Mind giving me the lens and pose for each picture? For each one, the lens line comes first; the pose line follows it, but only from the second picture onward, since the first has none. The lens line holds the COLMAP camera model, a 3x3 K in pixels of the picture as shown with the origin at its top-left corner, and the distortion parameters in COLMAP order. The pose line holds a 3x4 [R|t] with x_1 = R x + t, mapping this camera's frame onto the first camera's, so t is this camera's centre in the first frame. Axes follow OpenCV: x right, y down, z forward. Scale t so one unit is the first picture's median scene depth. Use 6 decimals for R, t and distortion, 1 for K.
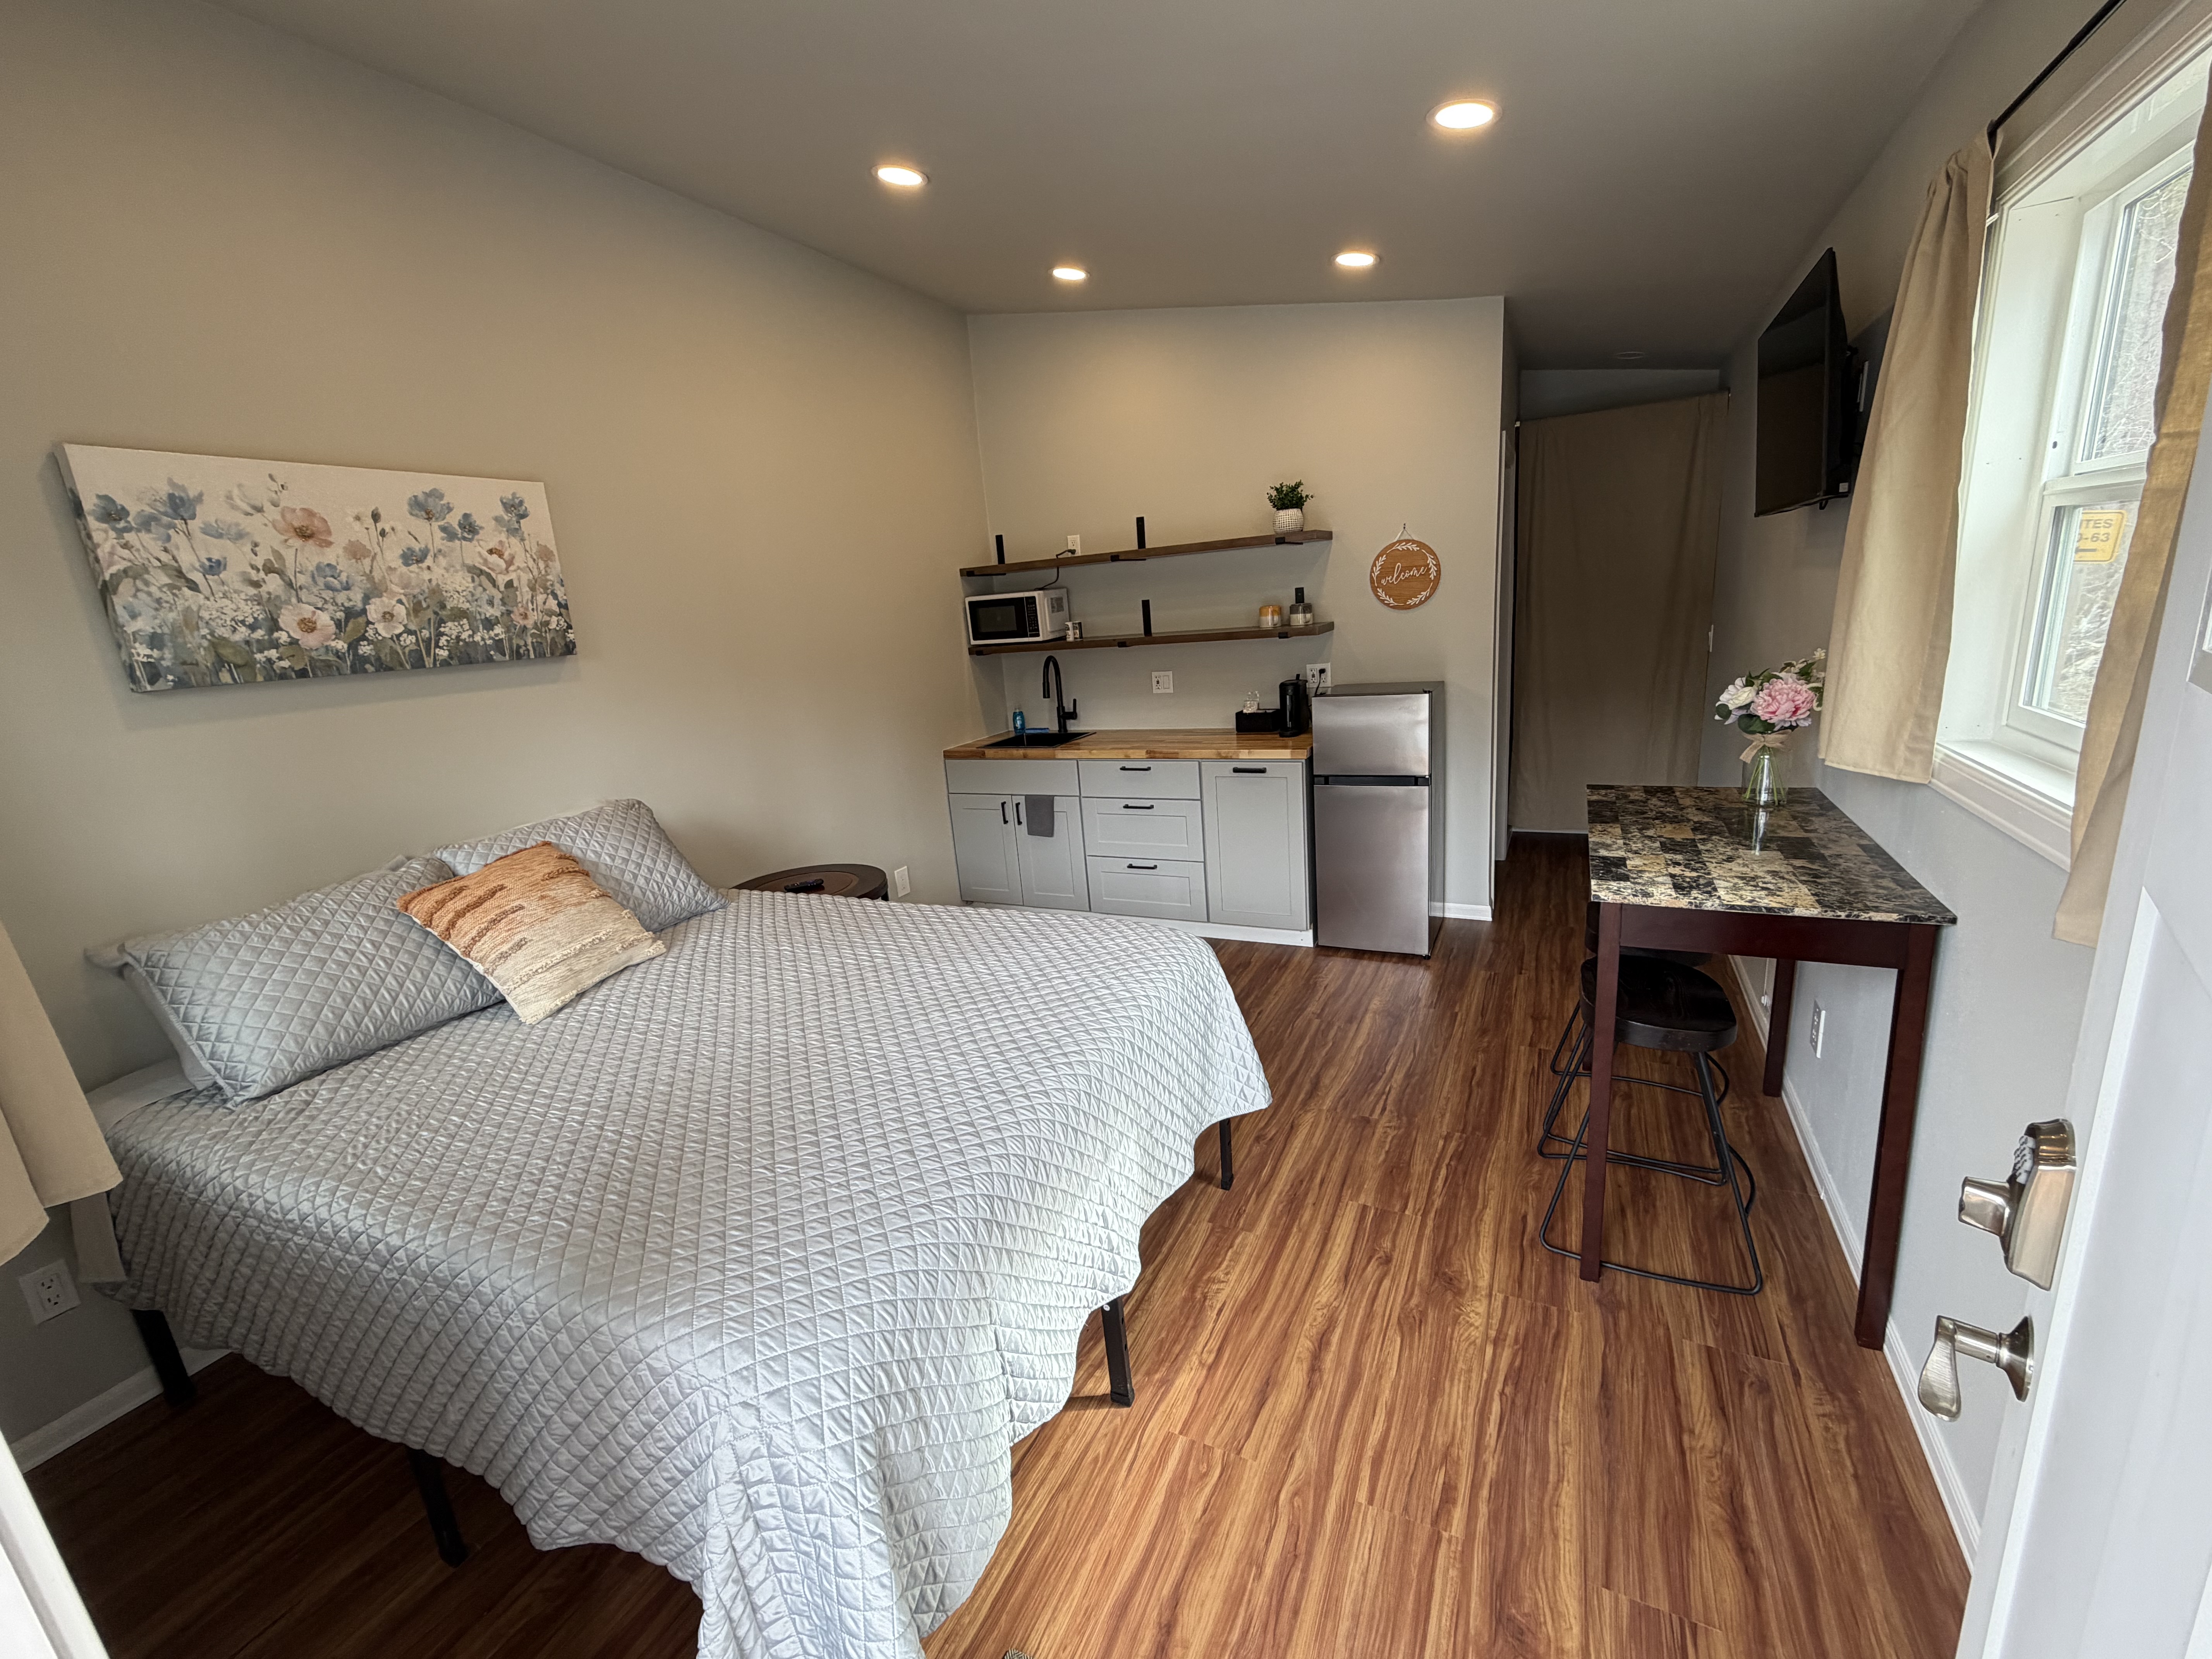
lens RADIAL K [[902.9, 0, 1108.1], [0, 902.9, 830.2], [0, 0, 1]] dist [-0.007623, -0.000336]
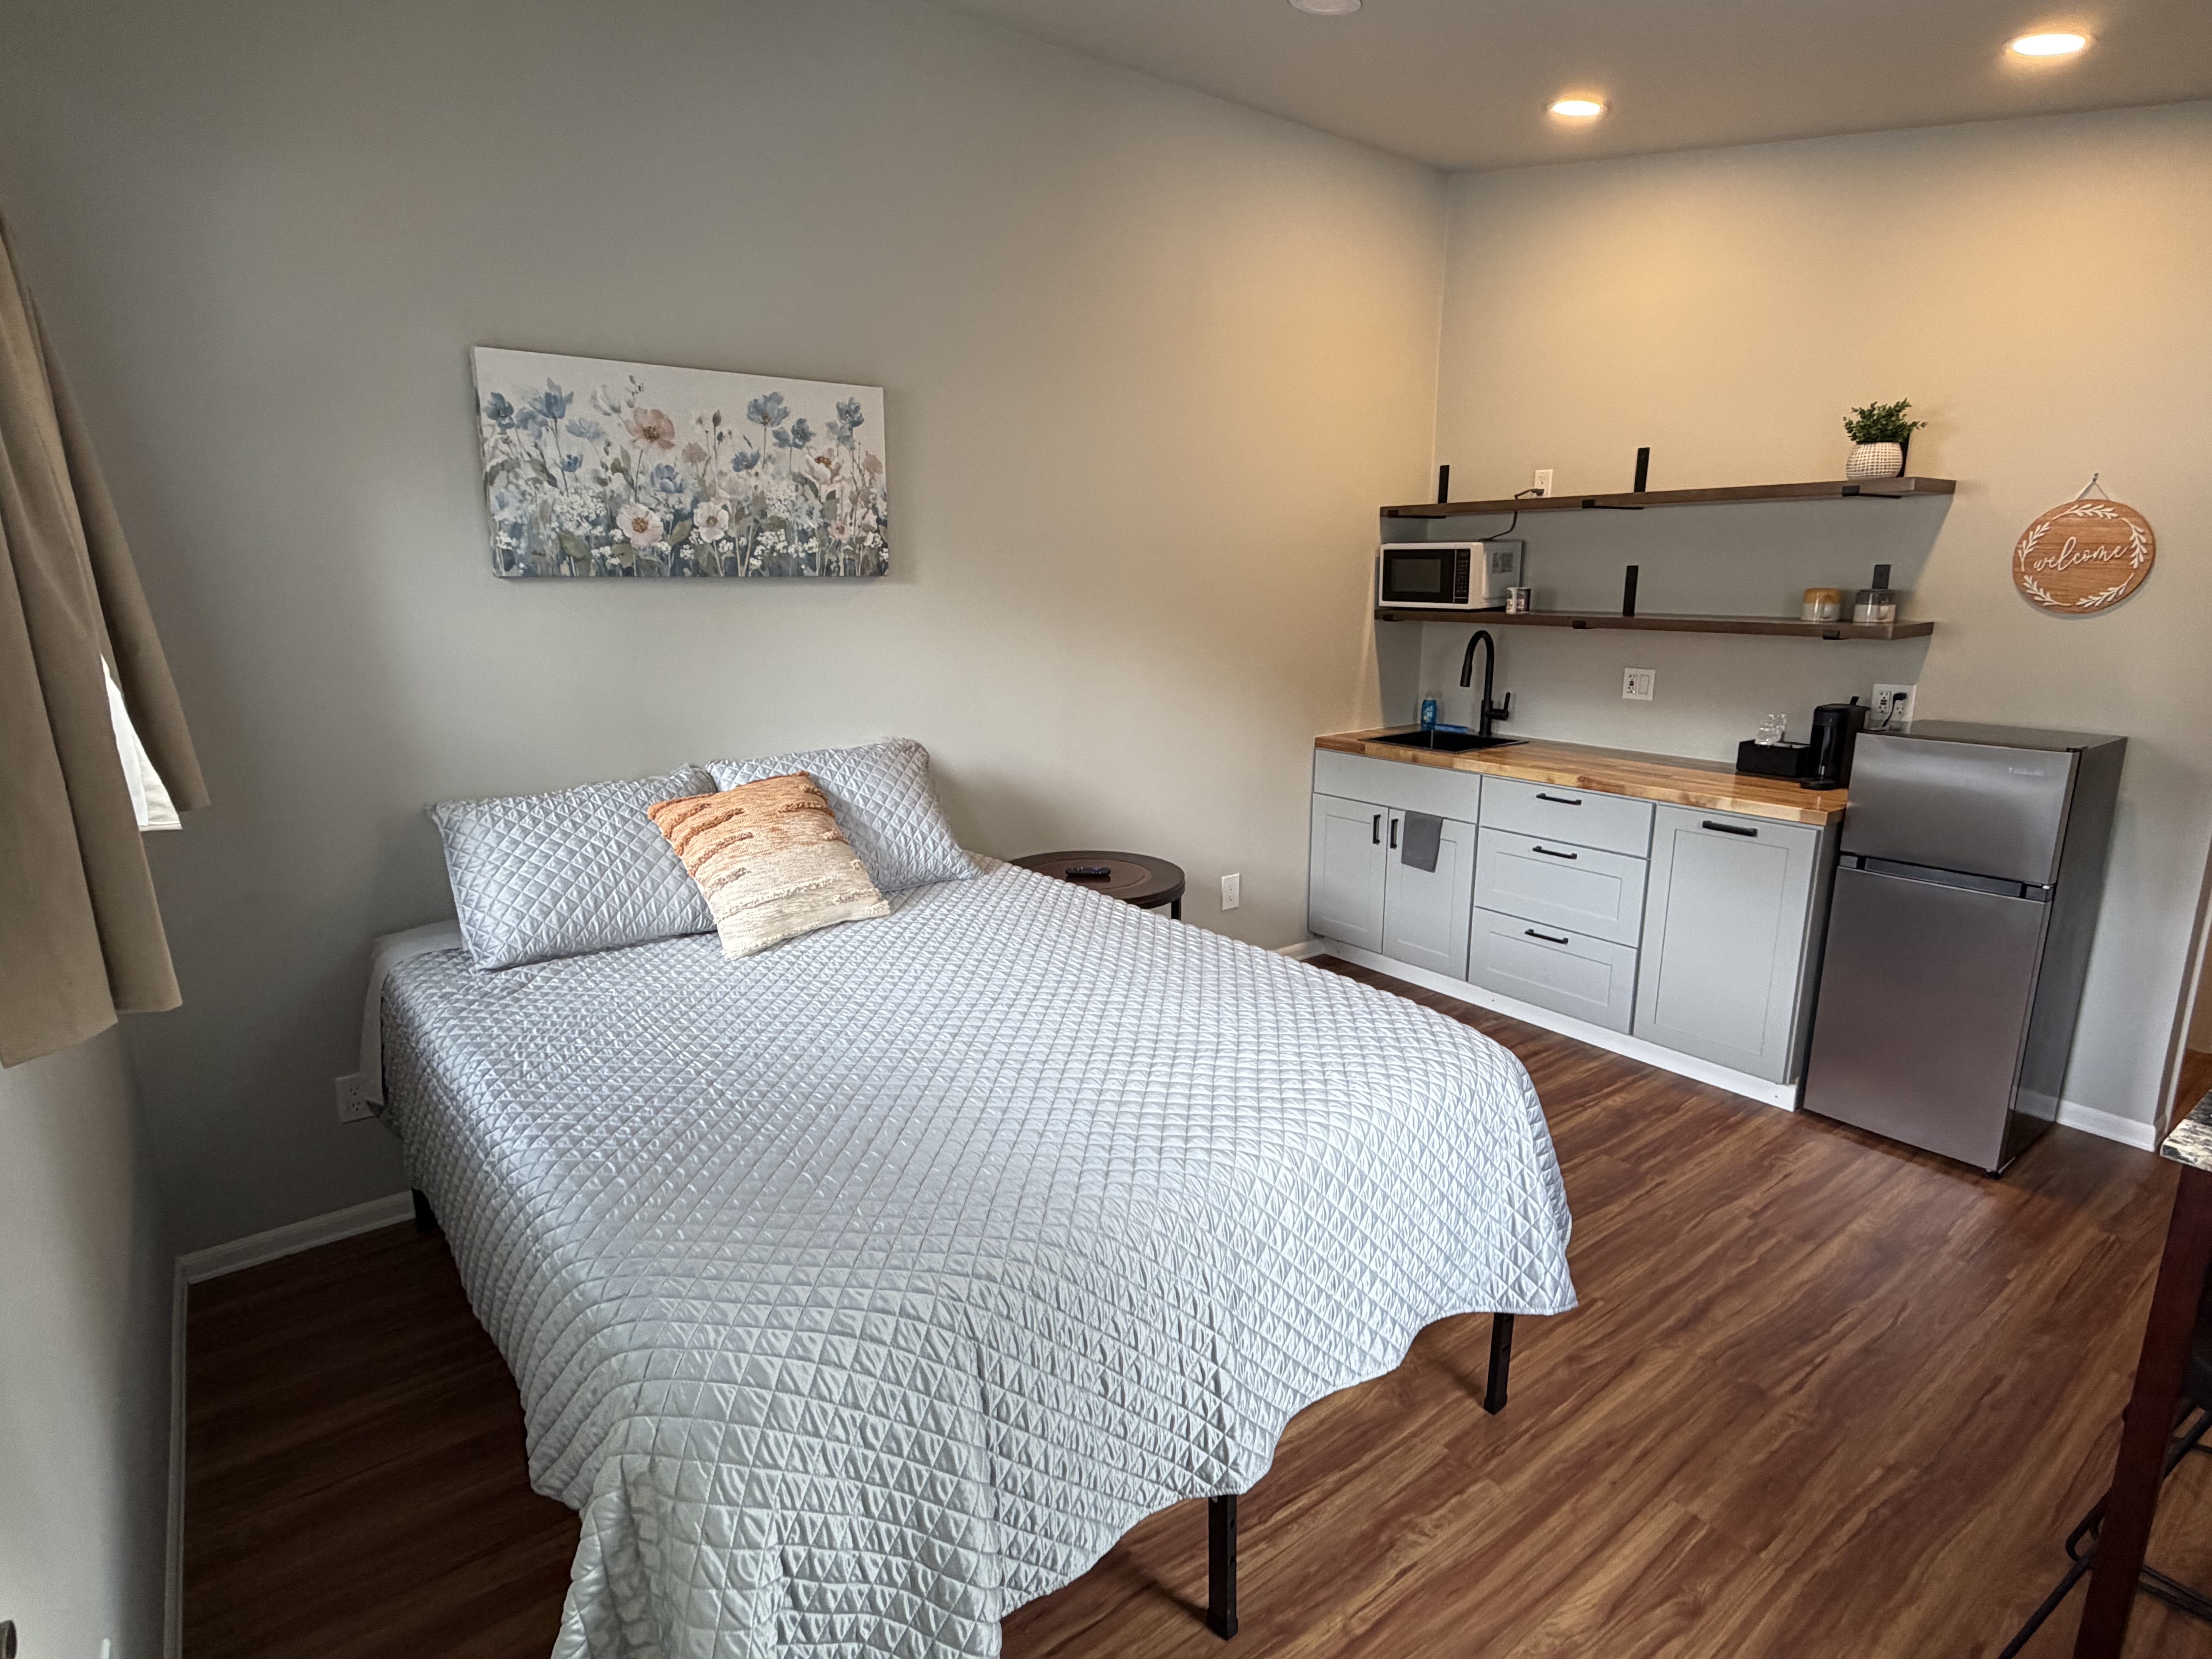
lens RADIAL K [[1144.3, 0, 1105.9], [0, 1144.3, 828.2], [0, 0, 1]] dist [-0.013185, 0.004246]
pose [[0.892332, 0.171336, -0.417598, 0.153094], [-0.173304, 0.984298, 0.033529, -0.023081], [0.416785, 0.042452, 0.908013, 0.057114]]
